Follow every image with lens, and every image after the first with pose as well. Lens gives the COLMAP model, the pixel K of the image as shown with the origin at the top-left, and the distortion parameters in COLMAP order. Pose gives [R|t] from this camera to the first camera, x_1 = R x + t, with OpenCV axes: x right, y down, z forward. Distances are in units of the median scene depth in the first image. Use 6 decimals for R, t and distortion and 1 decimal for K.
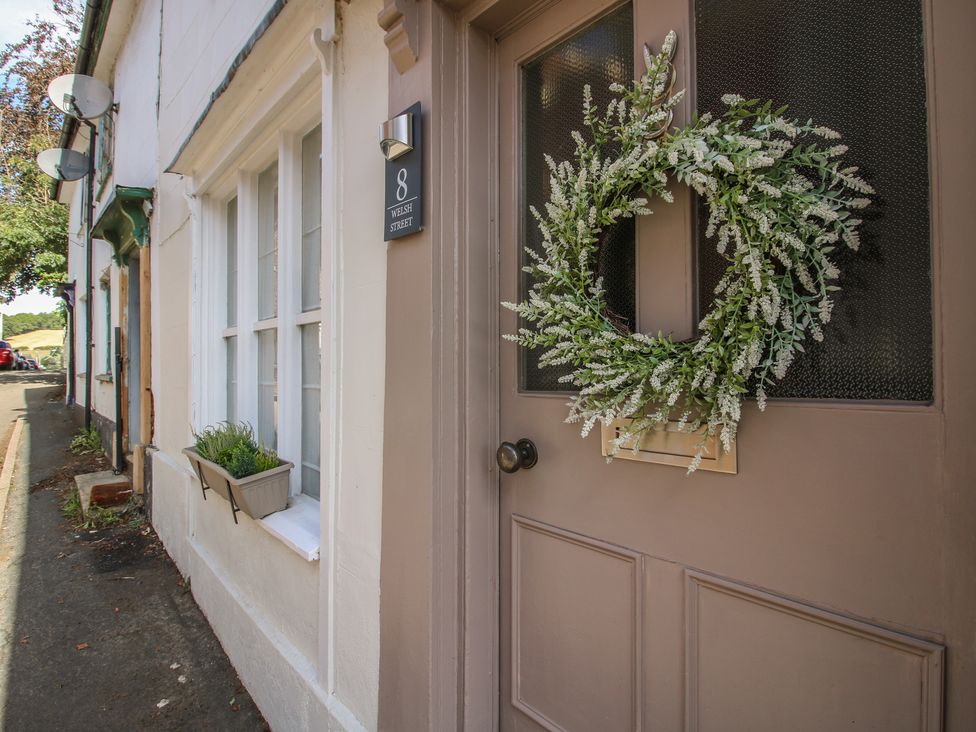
lens RADIAL K [[515.3, 0, 480.8], [0, 515.3, 360.7], [0, 0, 1]] dist [0.005254, -0.014868]
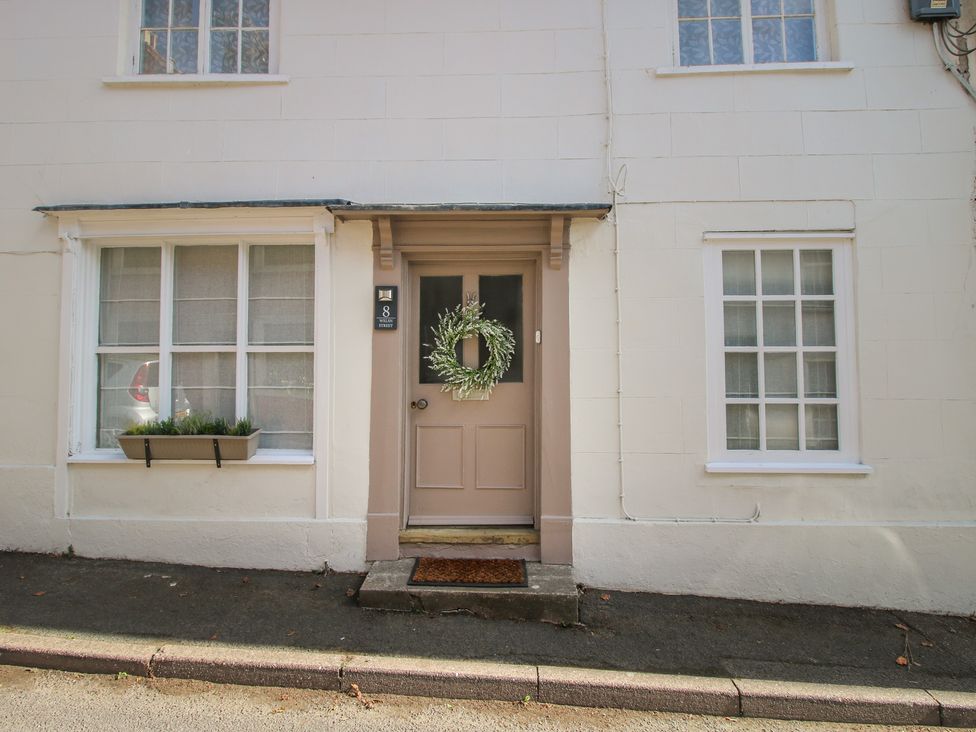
lens RADIAL K [[519.0, 0, 490.9], [0, 519.0, 361.2], [0, 0, 1]] dist [0.000624, -0.000475]
pose [[0.679784, 0.033027, 0.732669, -2.217868], [-0.007020, 0.999233, -0.038530, 0.046509], [-0.733379, 0.021049, 0.679494, -1.637674]]
